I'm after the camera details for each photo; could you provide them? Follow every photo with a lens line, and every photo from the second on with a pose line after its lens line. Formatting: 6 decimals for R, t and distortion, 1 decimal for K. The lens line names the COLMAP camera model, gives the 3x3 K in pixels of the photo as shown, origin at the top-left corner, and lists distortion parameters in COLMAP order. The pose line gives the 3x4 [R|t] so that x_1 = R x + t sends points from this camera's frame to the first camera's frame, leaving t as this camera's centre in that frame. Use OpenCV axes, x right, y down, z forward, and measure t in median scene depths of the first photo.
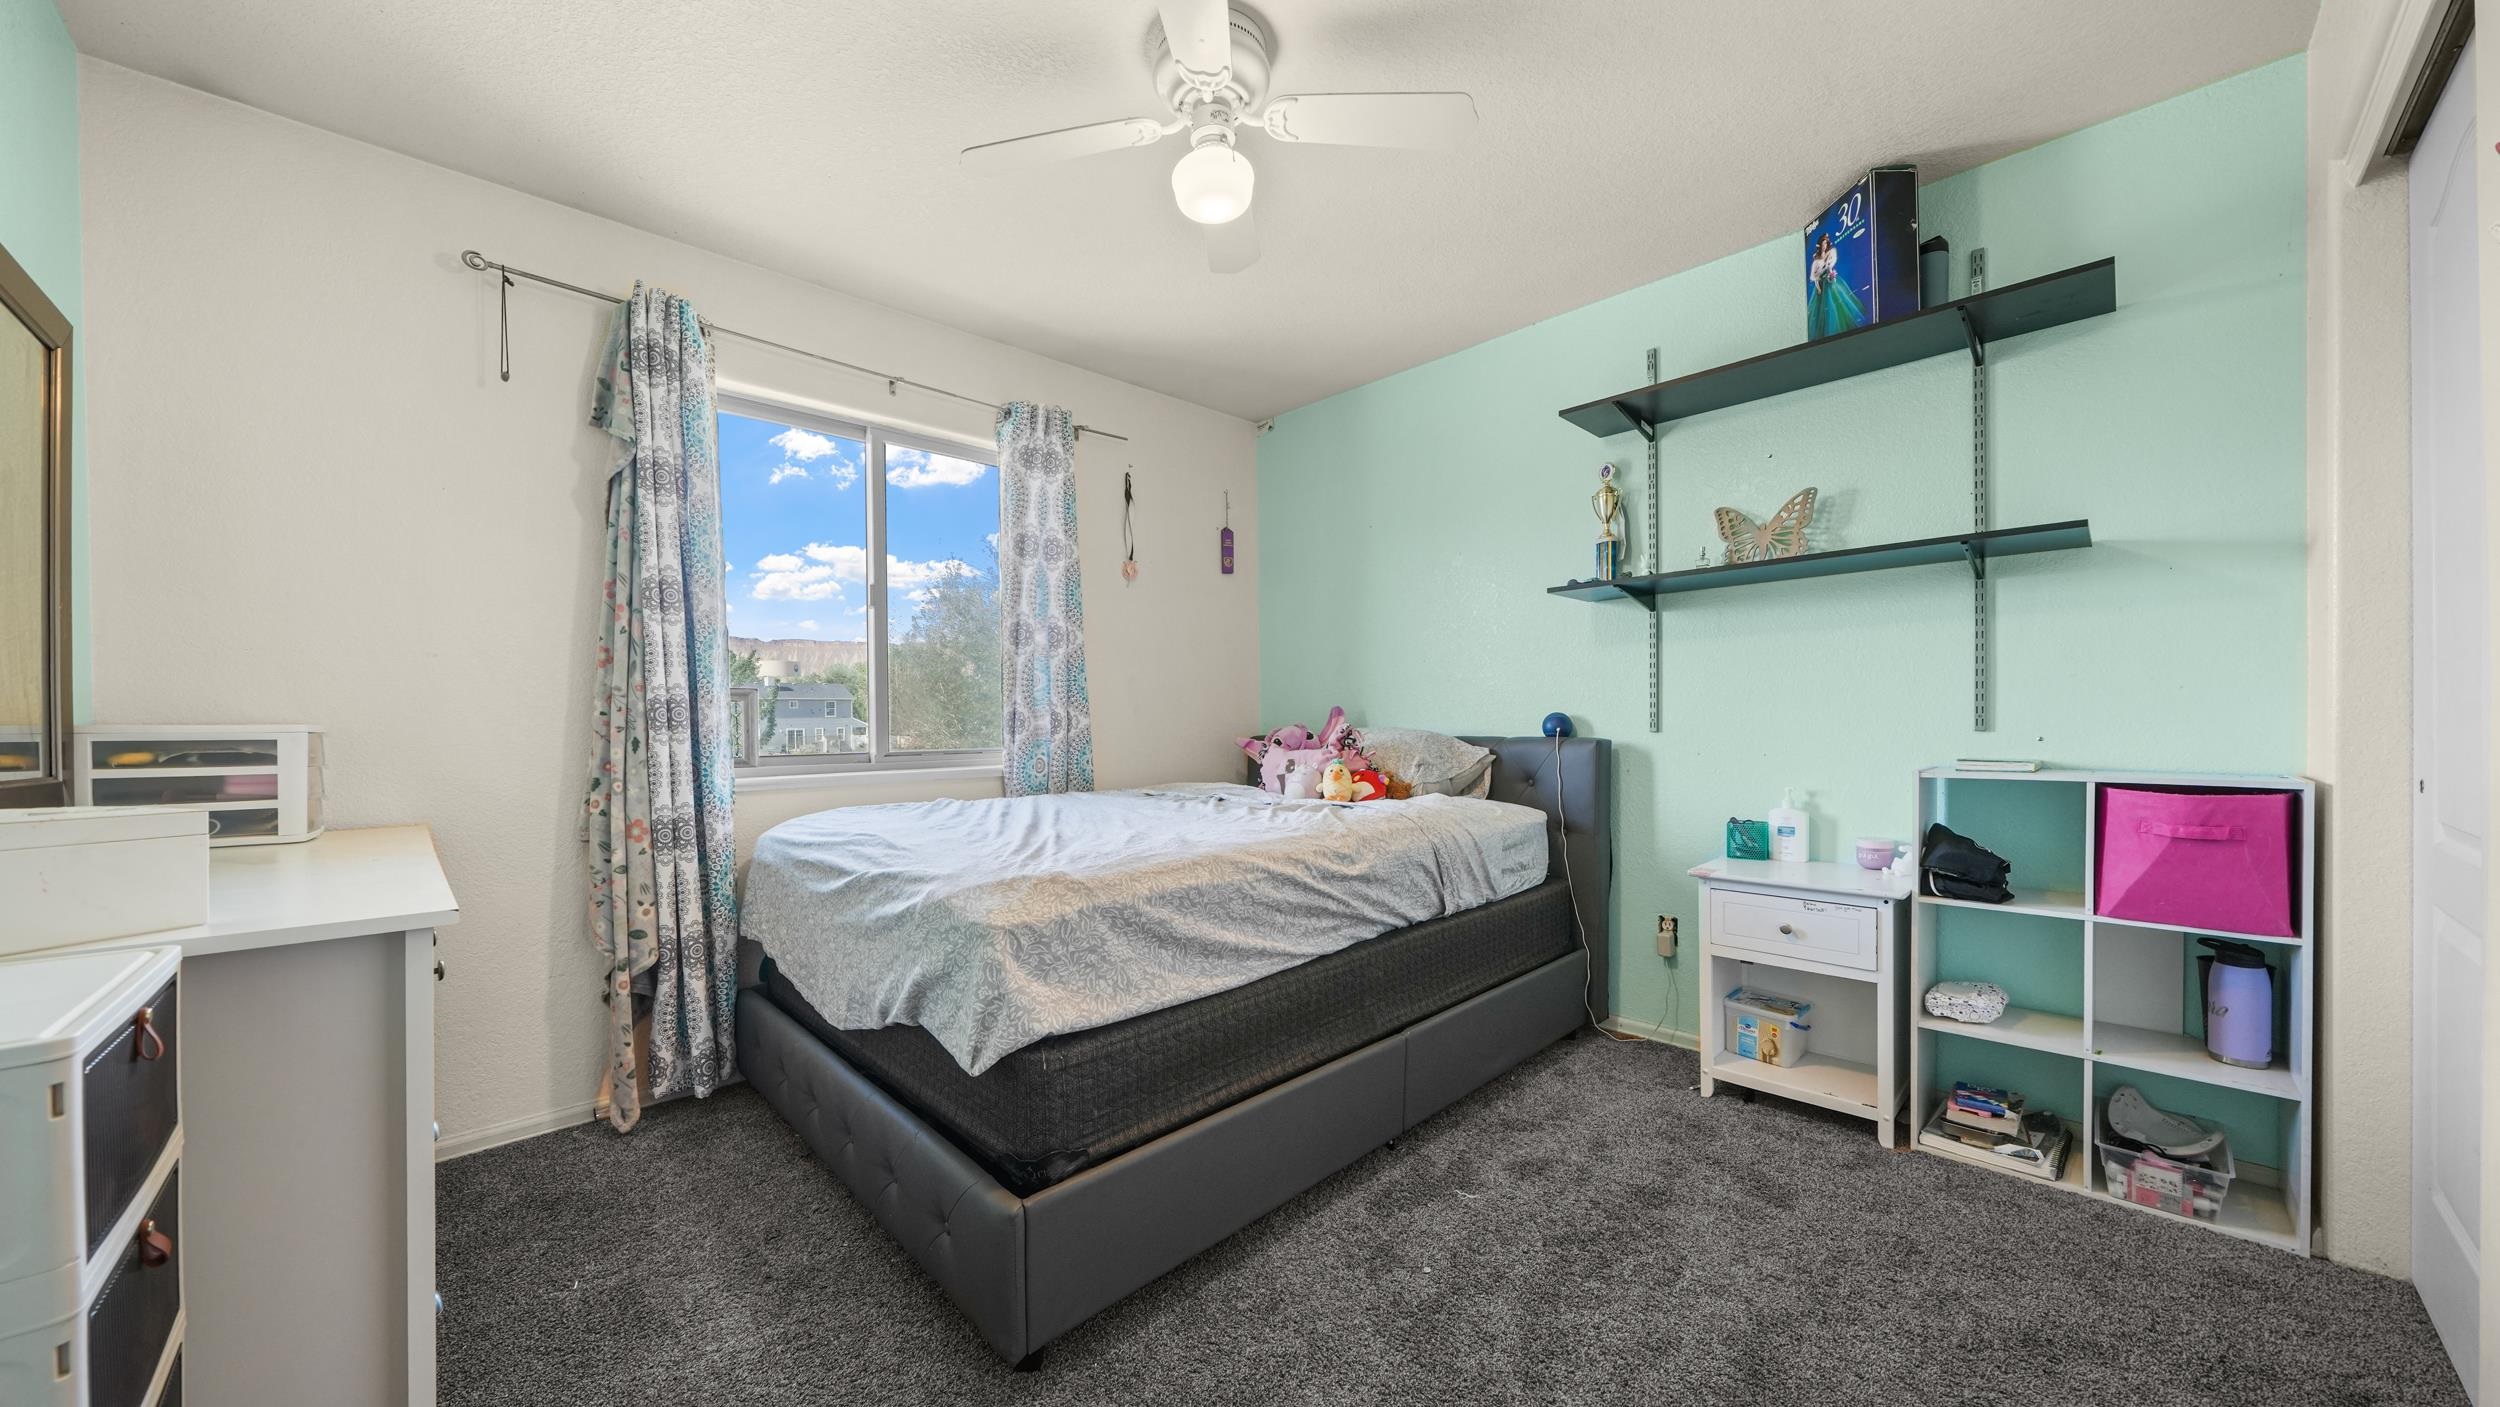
lens RADIAL K [[840.5, 0, 1250.9], [0, 840.5, 729.4], [0, 0, 1]] dist [-0.001490, 0.000127]
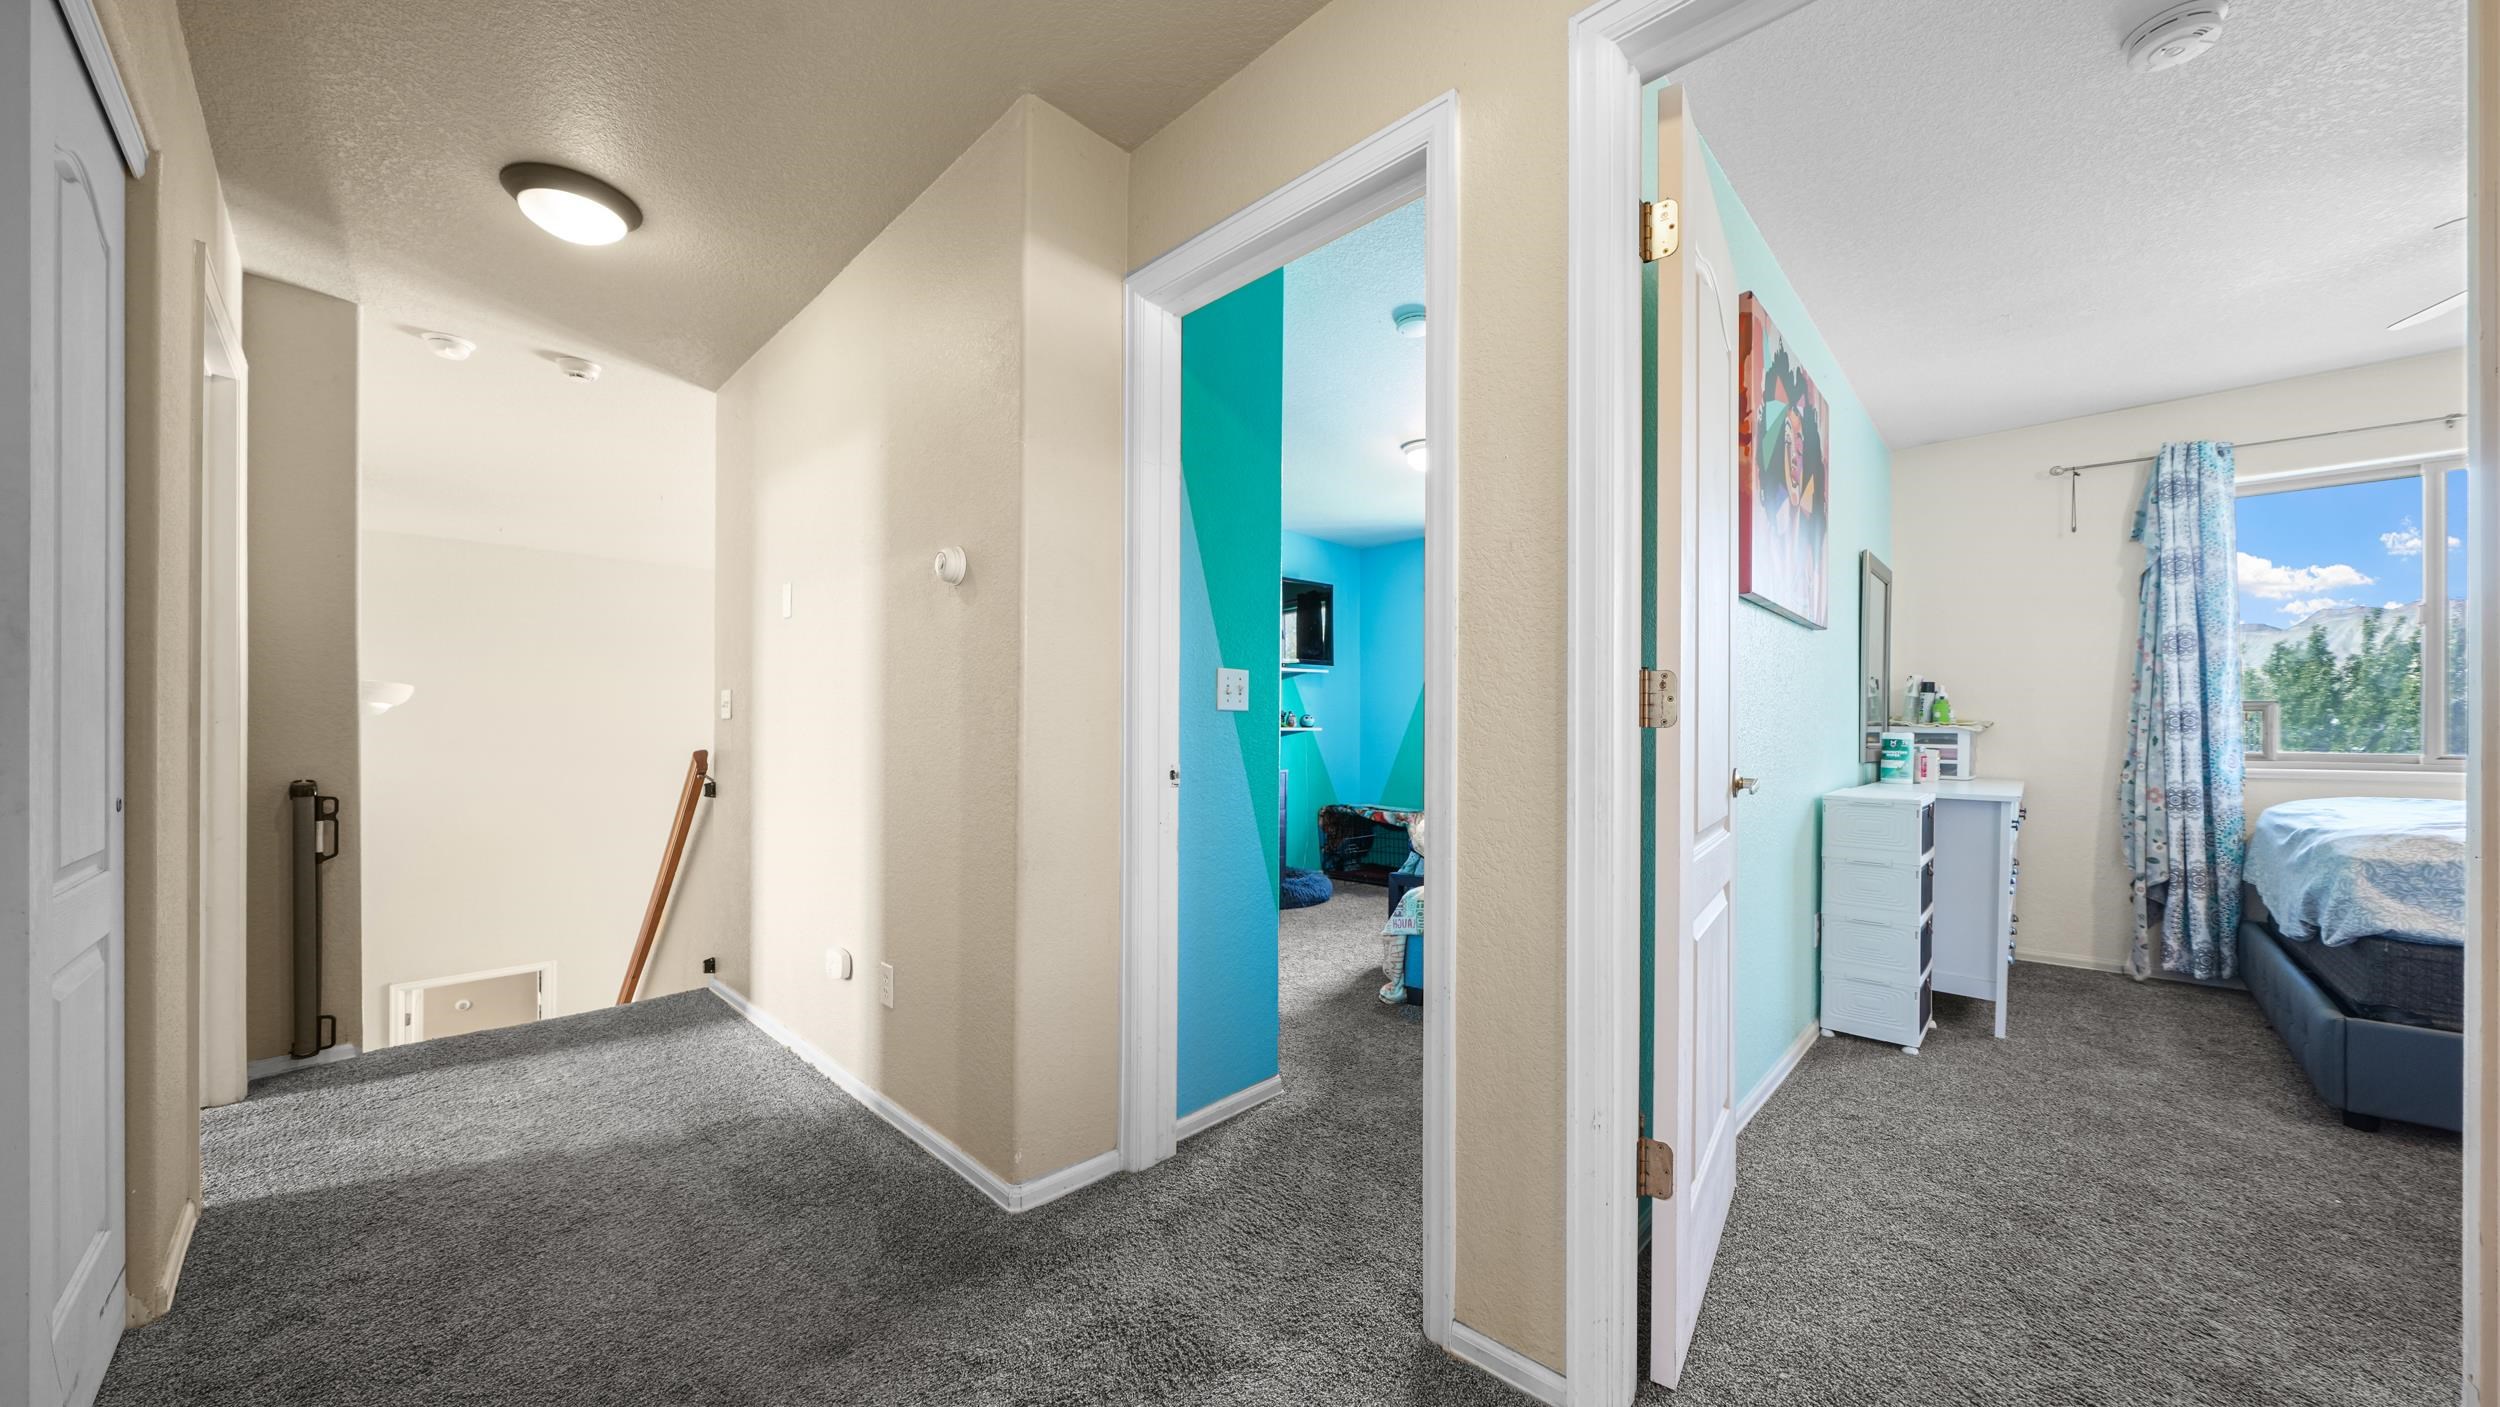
lens RADIAL K [[840.5, 0, 1250.9], [0, 840.5, 729.4], [0, 0, 1]] dist [-0.001490, 0.000127]
pose [[0.028650, 0.014587, -0.999483, 0.785697], [-0.010019, 0.999847, 0.014305, -0.008484], [0.999539, 0.009604, 0.028792, -0.735420]]
